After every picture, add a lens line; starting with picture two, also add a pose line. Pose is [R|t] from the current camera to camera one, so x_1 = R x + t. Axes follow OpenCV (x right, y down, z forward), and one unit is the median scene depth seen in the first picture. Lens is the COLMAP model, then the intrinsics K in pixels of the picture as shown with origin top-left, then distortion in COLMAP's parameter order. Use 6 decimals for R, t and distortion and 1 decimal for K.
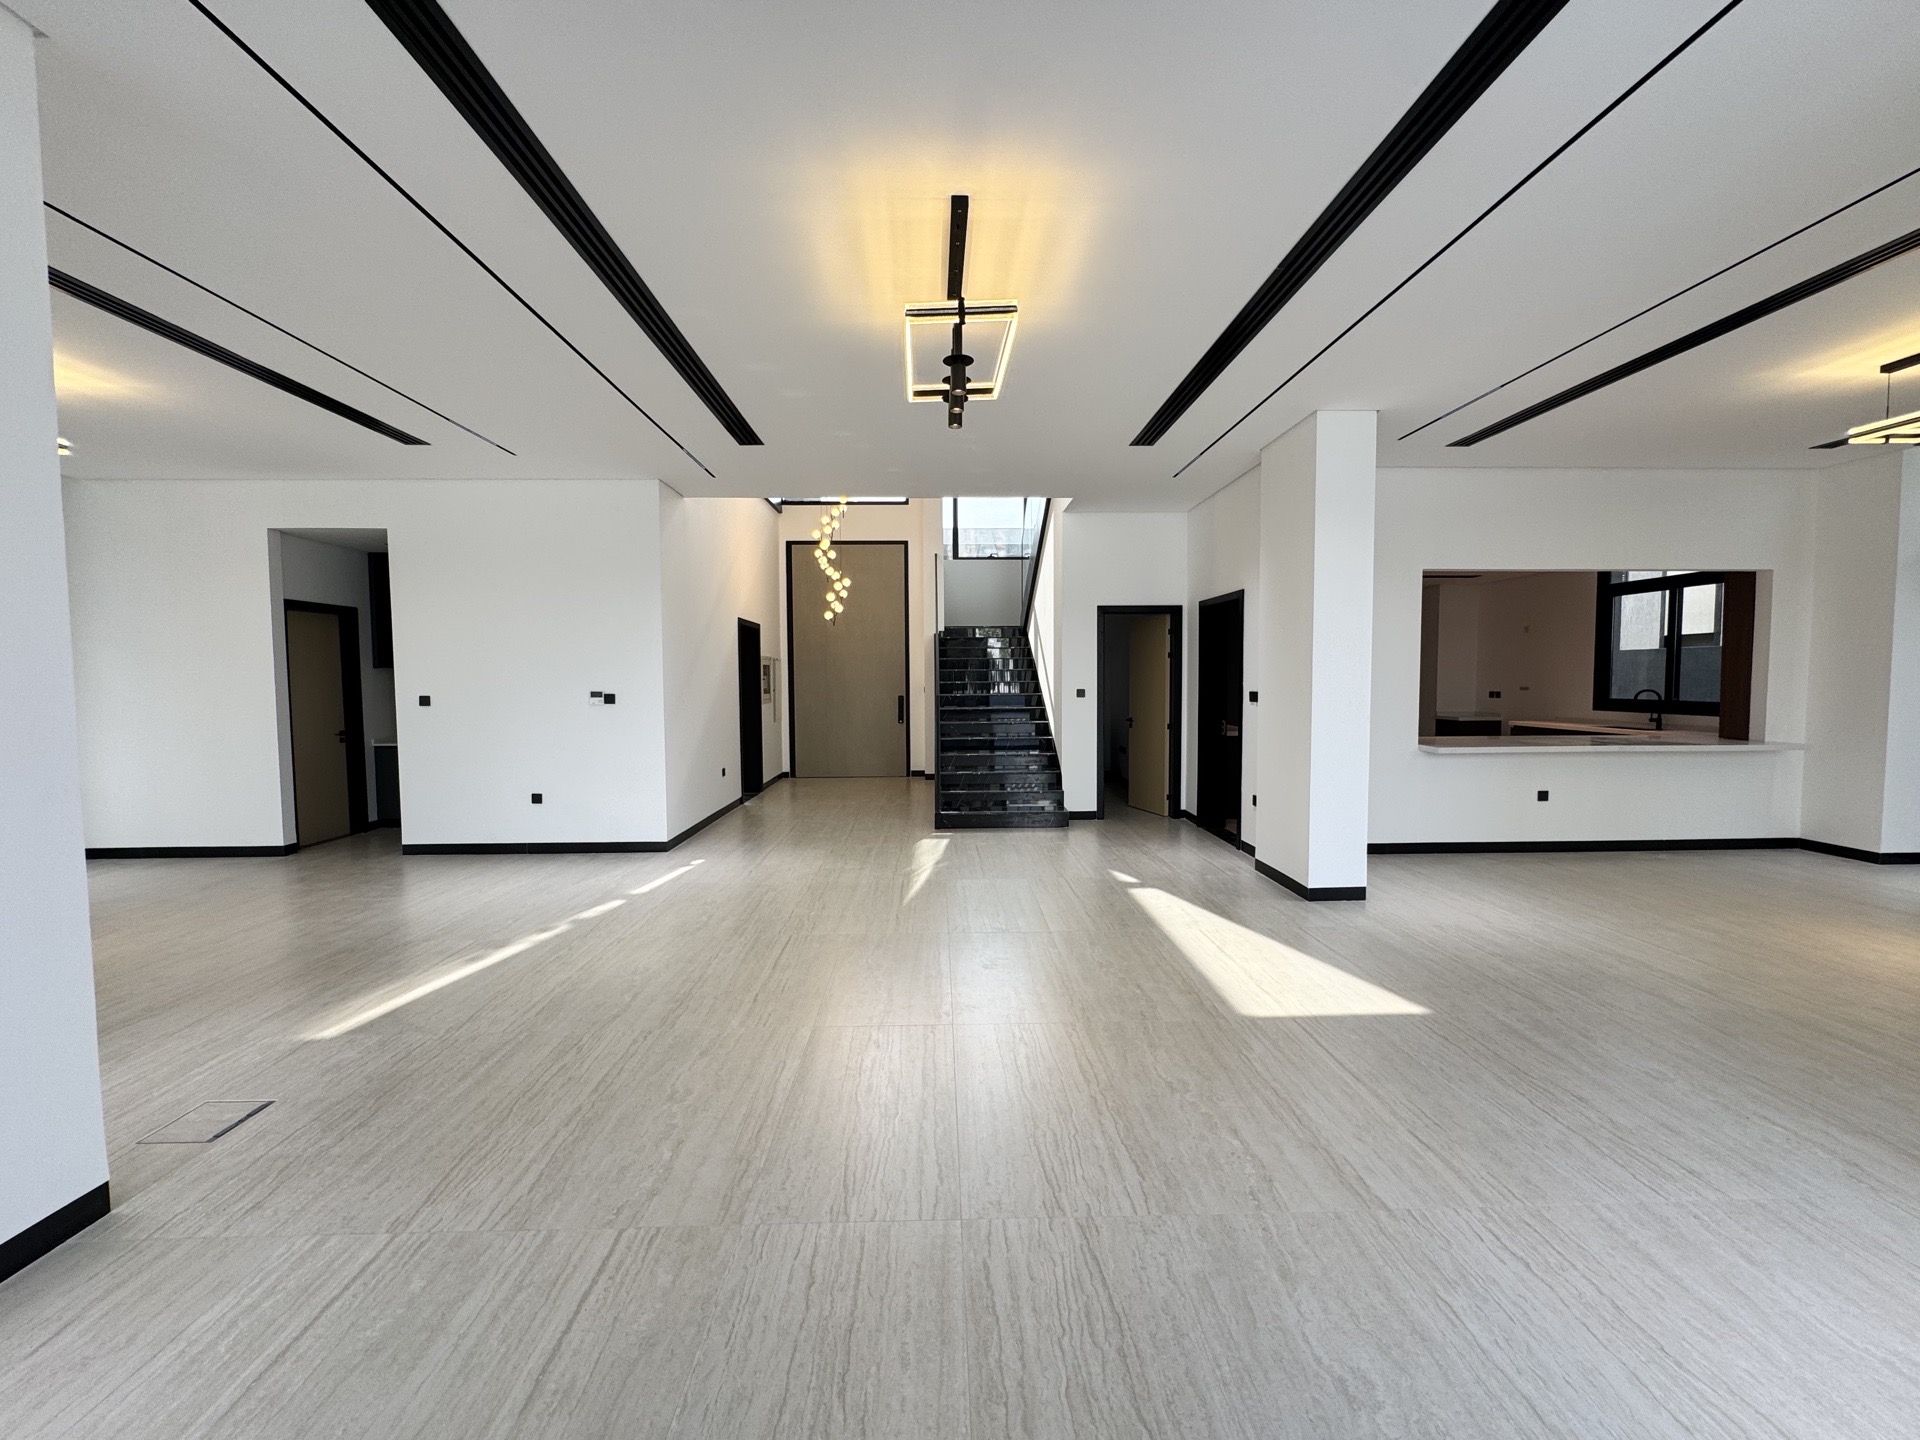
lens RADIAL K [[764.4, 0, 958.8], [0, 764.4, 721.3], [0, 0, 1]] dist [-0.004067, 0.000347]
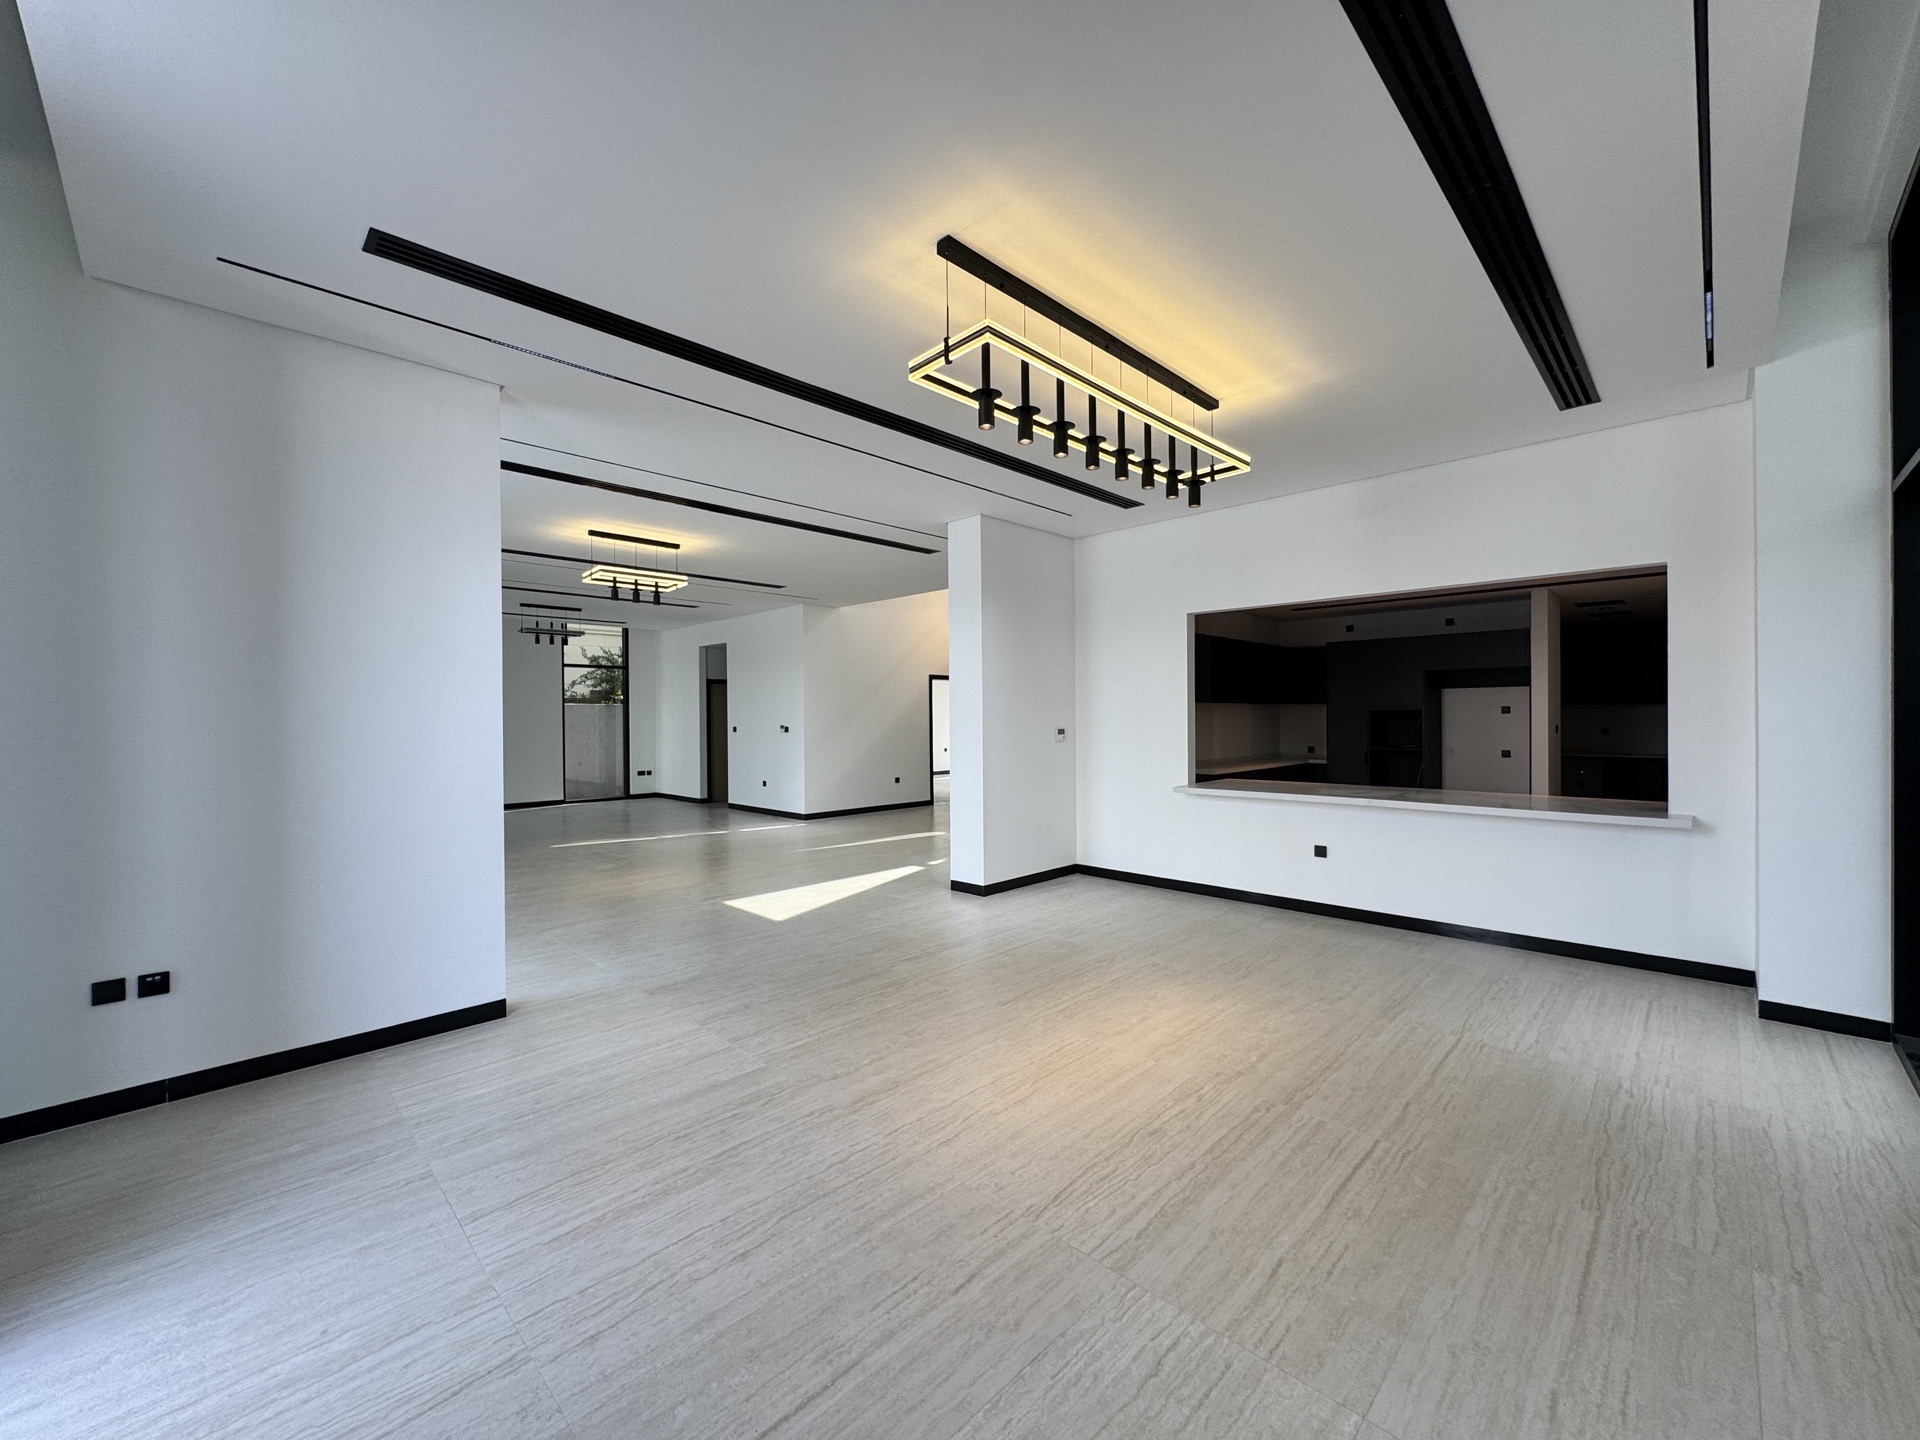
lens RADIAL K [[764.4, 0, 958.6], [0, 764.4, 723.0], [0, 0, 1]] dist [-0.004067, 0.000347]
pose [[0.687669, 0.006388, -0.725997, 0.916001], [-0.038186, 0.998895, -0.027381, -0.009183], [0.725020, 0.046552, 0.687153, 0.062493]]
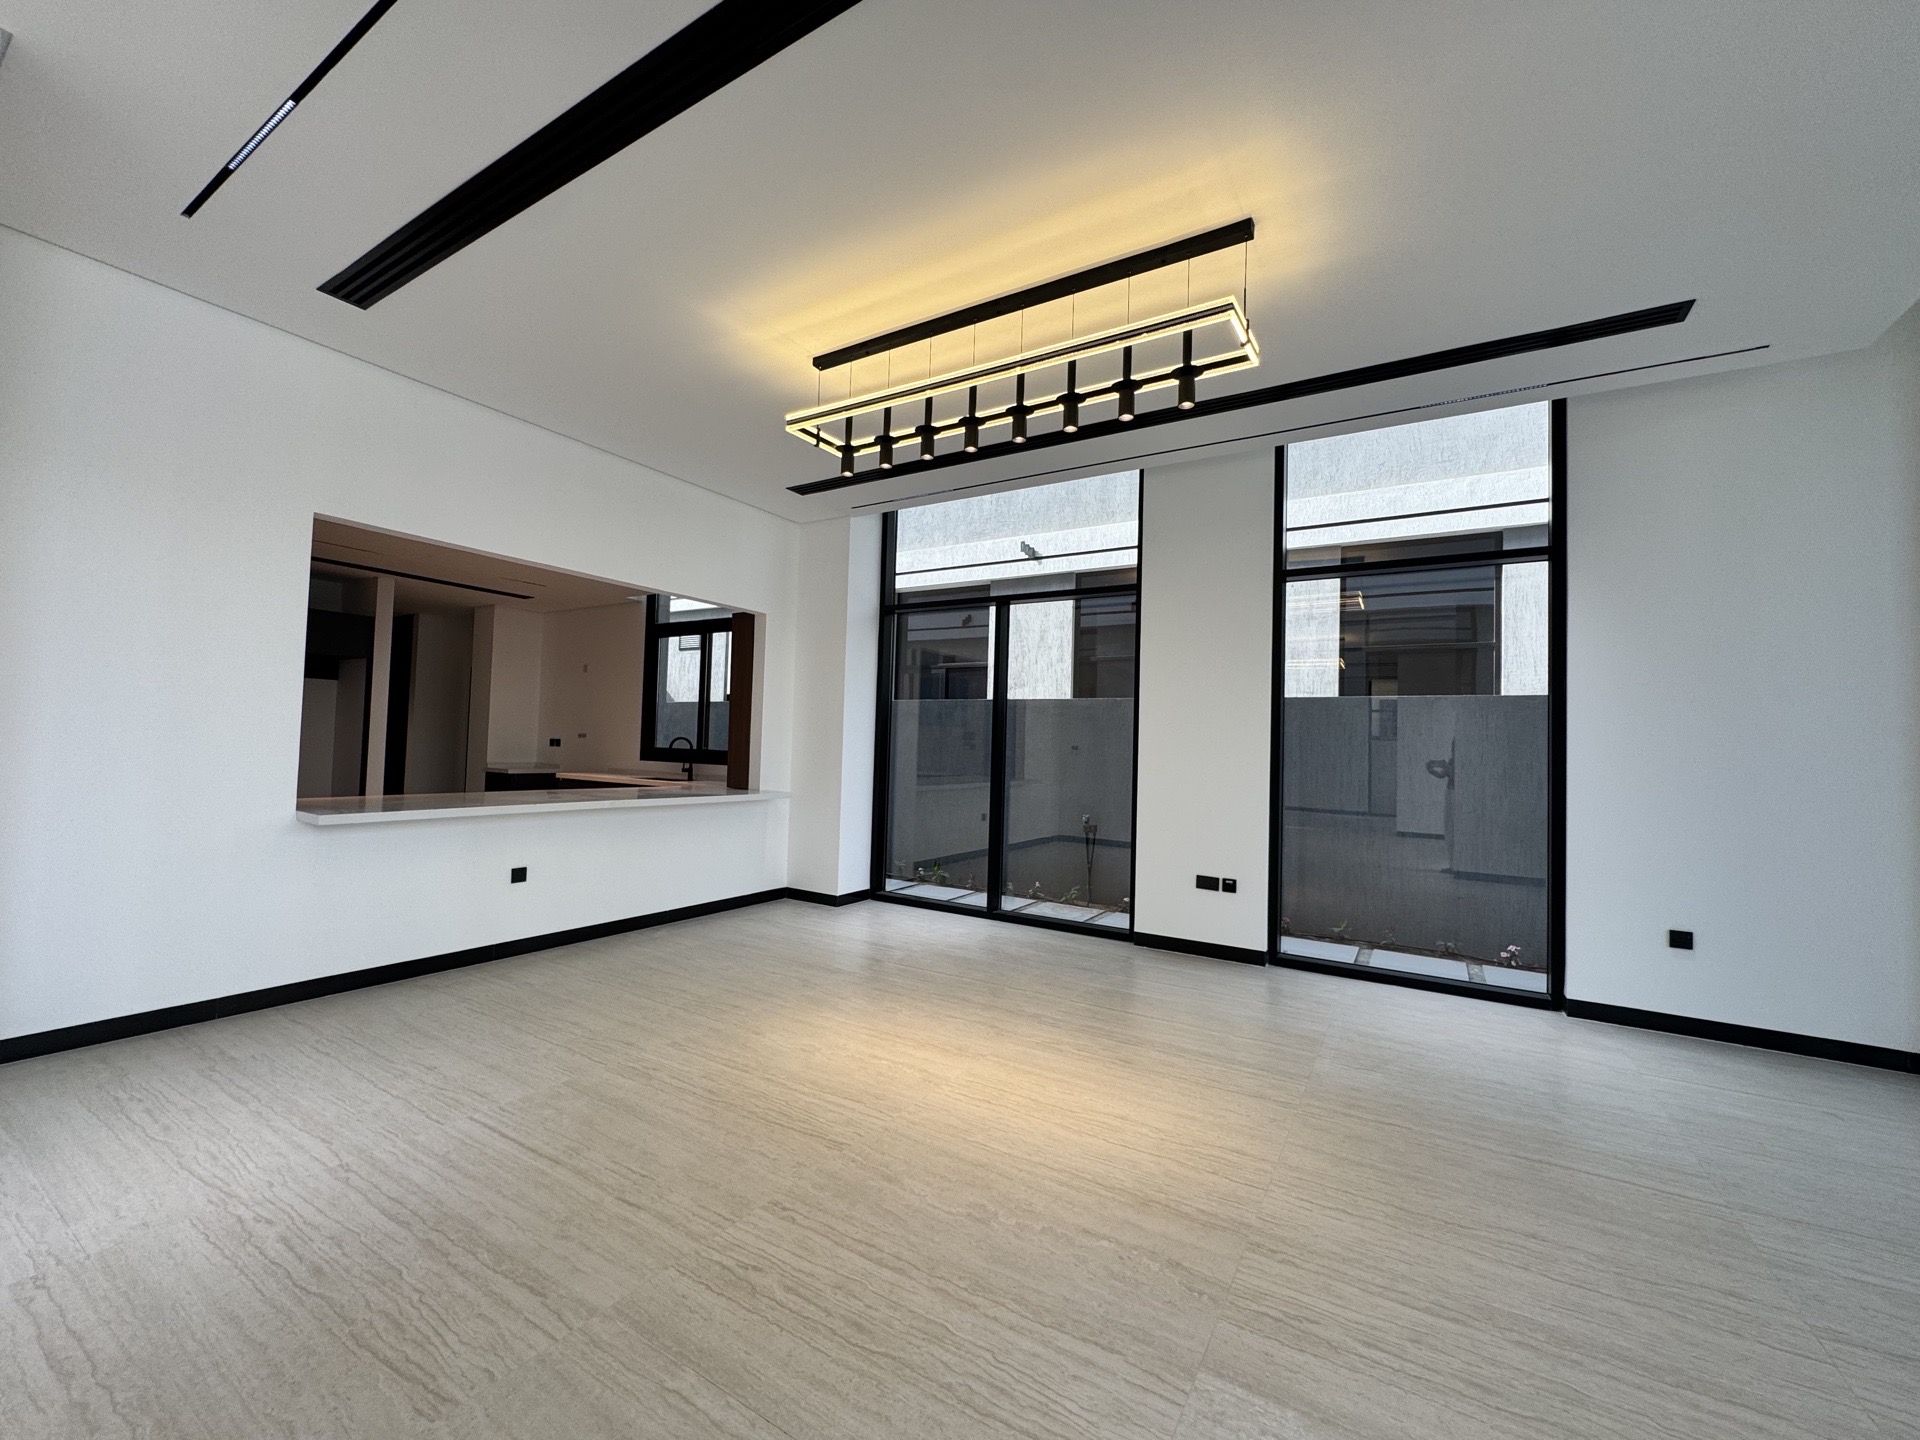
lens RADIAL K [[764.4, 0, 954.3], [0, 764.4, 726.3], [0, 0, 1]] dist [-0.004067, 0.000347]
pose [[0.551732, 0.044985, 0.832807, 0.320186], [0.013193, 0.997949, -0.062646, 0.007789], [-0.833917, 0.045551, 0.550007, 0.216523]]
